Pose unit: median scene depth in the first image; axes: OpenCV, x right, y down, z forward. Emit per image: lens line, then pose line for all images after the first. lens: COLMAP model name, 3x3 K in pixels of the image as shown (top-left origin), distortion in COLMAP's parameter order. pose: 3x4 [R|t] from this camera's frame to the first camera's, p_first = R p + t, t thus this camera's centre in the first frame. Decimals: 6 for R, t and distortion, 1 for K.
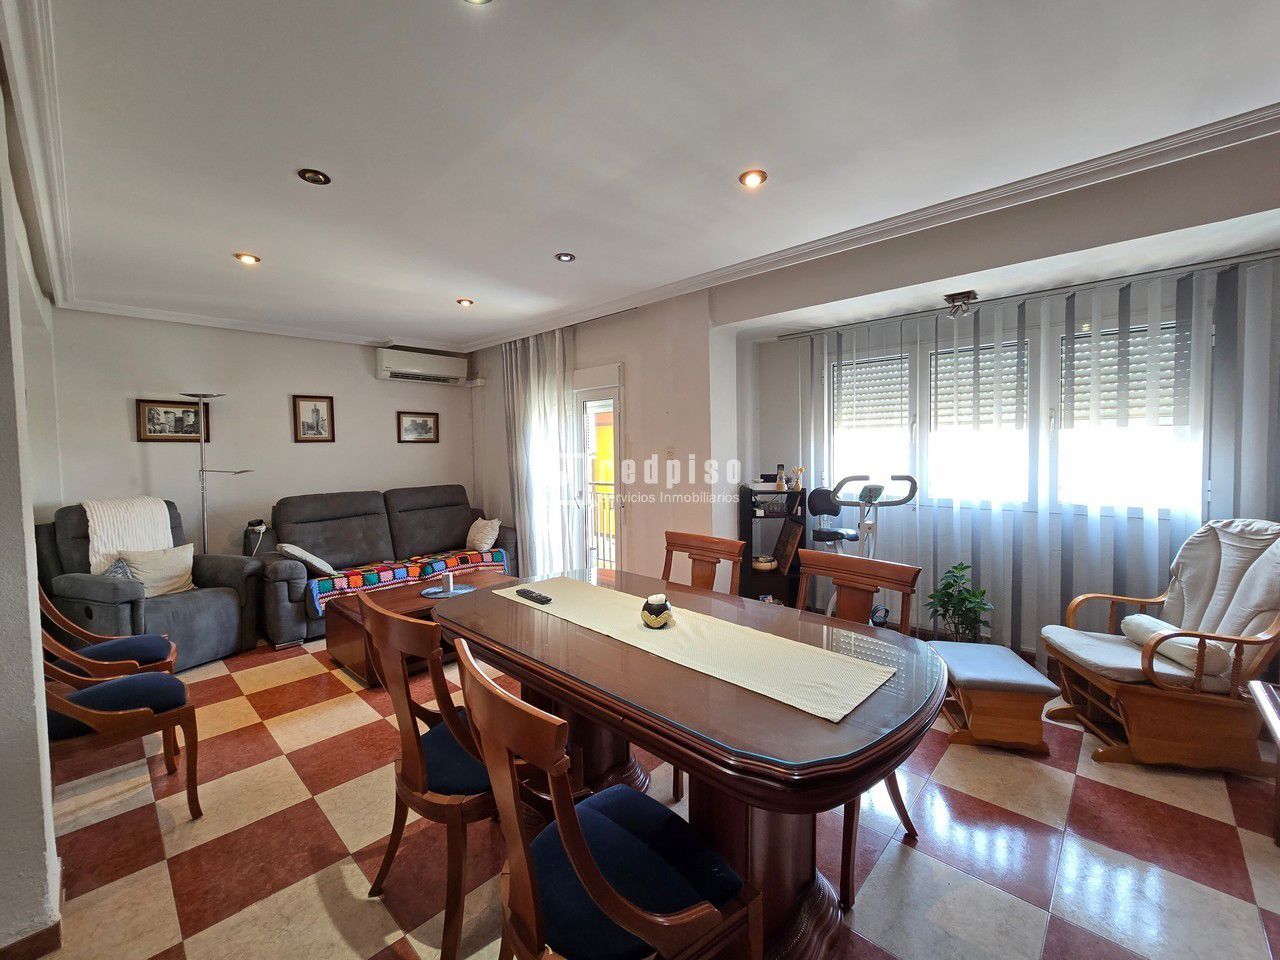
lens RADIAL K [[525.6, 0, 638.4], [0, 525.6, 469.4], [0, 0, 1]] dist [-0.005641, 0.003629]
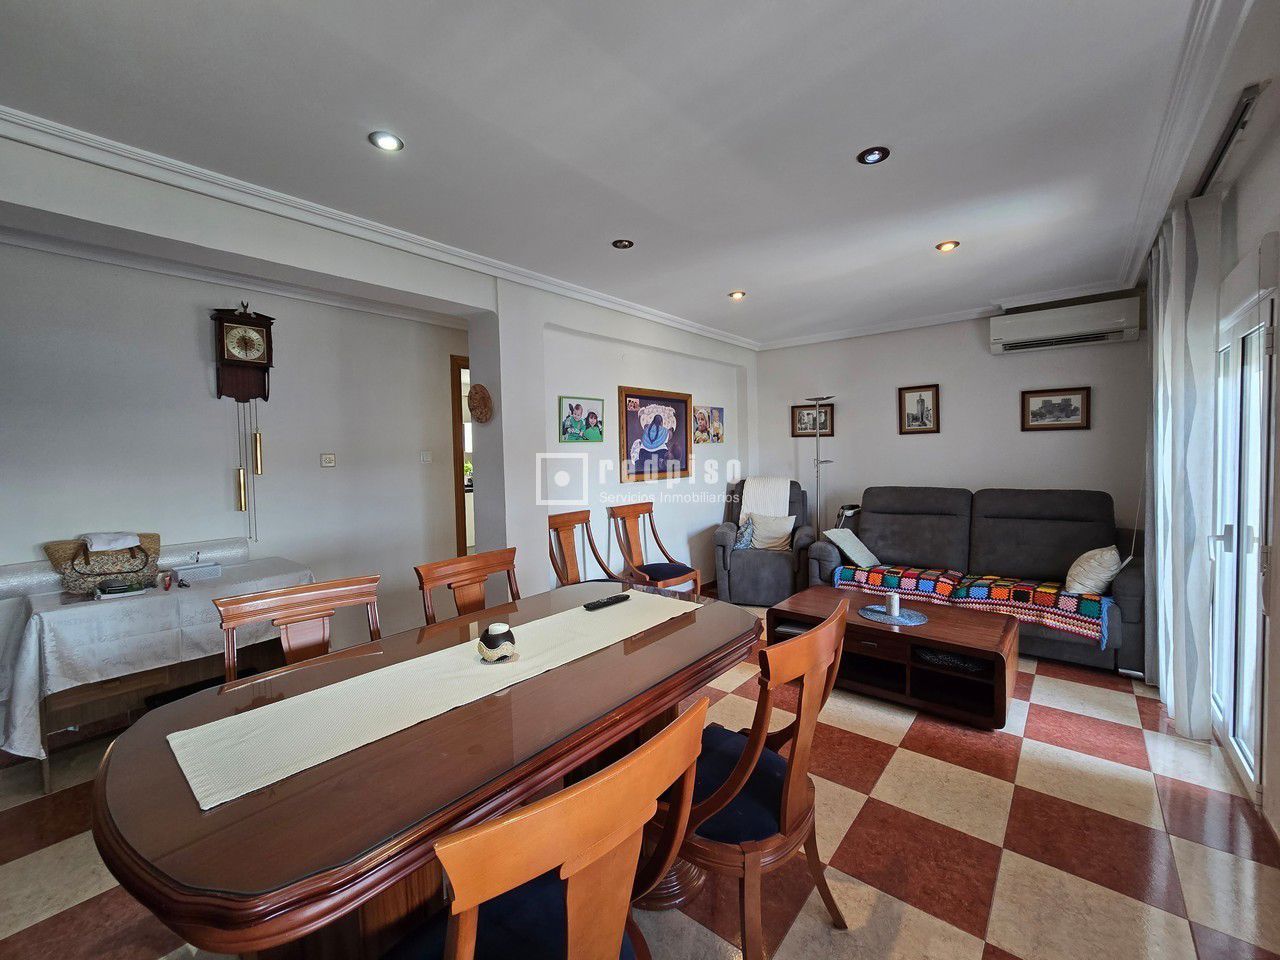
lens RADIAL K [[525.6, 0, 638.4], [0, 525.6, 469.4], [0, 0, 1]] dist [-0.005641, 0.003629]
pose [[0.067321, 0.049629, -0.996496, 0.330601], [-0.020489, 0.998620, 0.048350, -0.022473], [0.997521, 0.017163, 0.068245, 0.425845]]
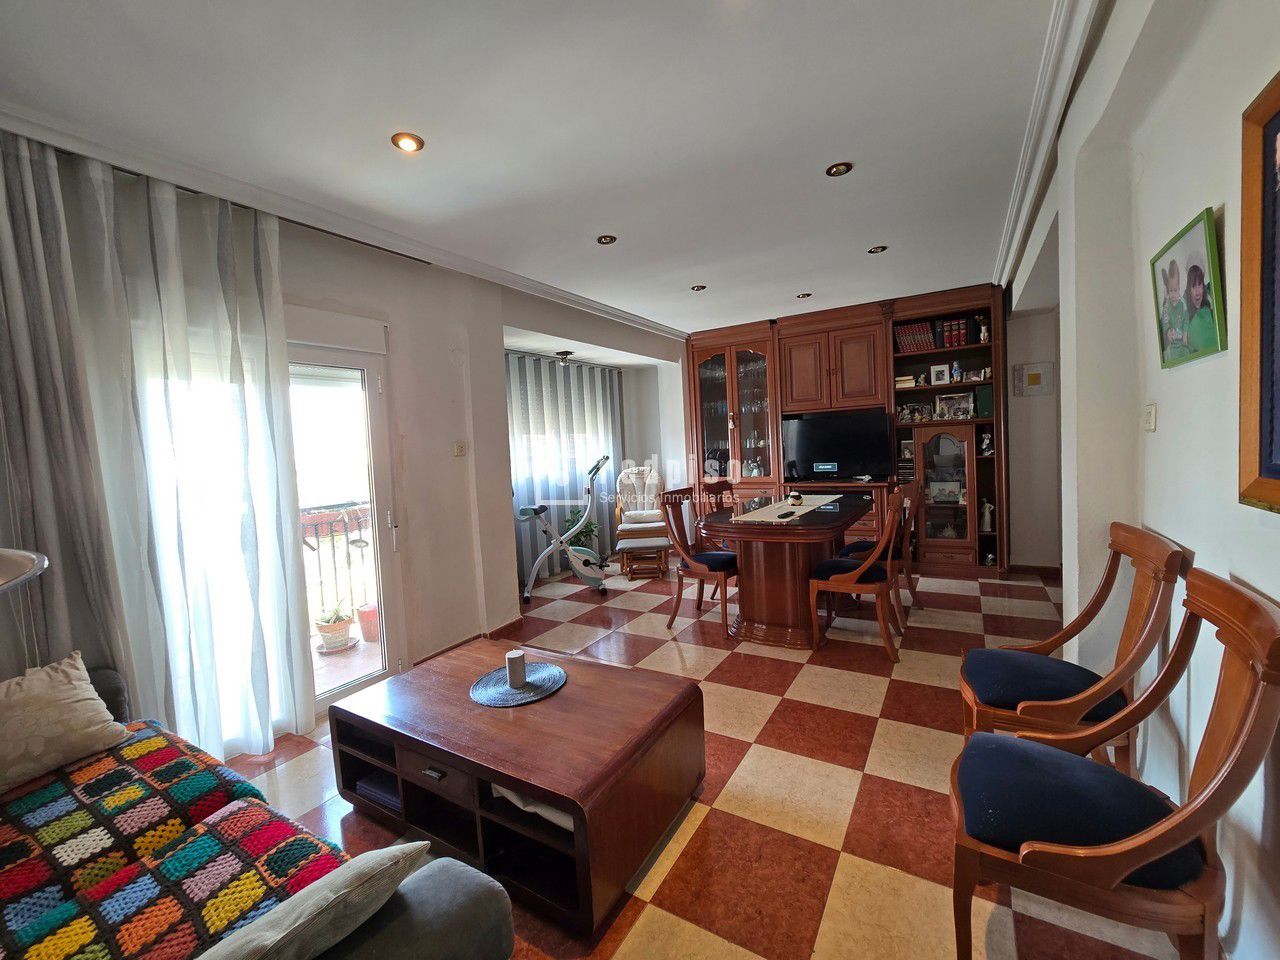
lens RADIAL K [[525.6, 0, 638.4], [0, 525.6, 469.4], [0, 0, 1]] dist [-0.005641, 0.003629]
pose [[-0.207742, -0.025953, 0.977839, -0.728146], [0.093314, 0.994563, 0.046222, -0.006631], [-0.973723, 0.100848, -0.204191, 0.759065]]
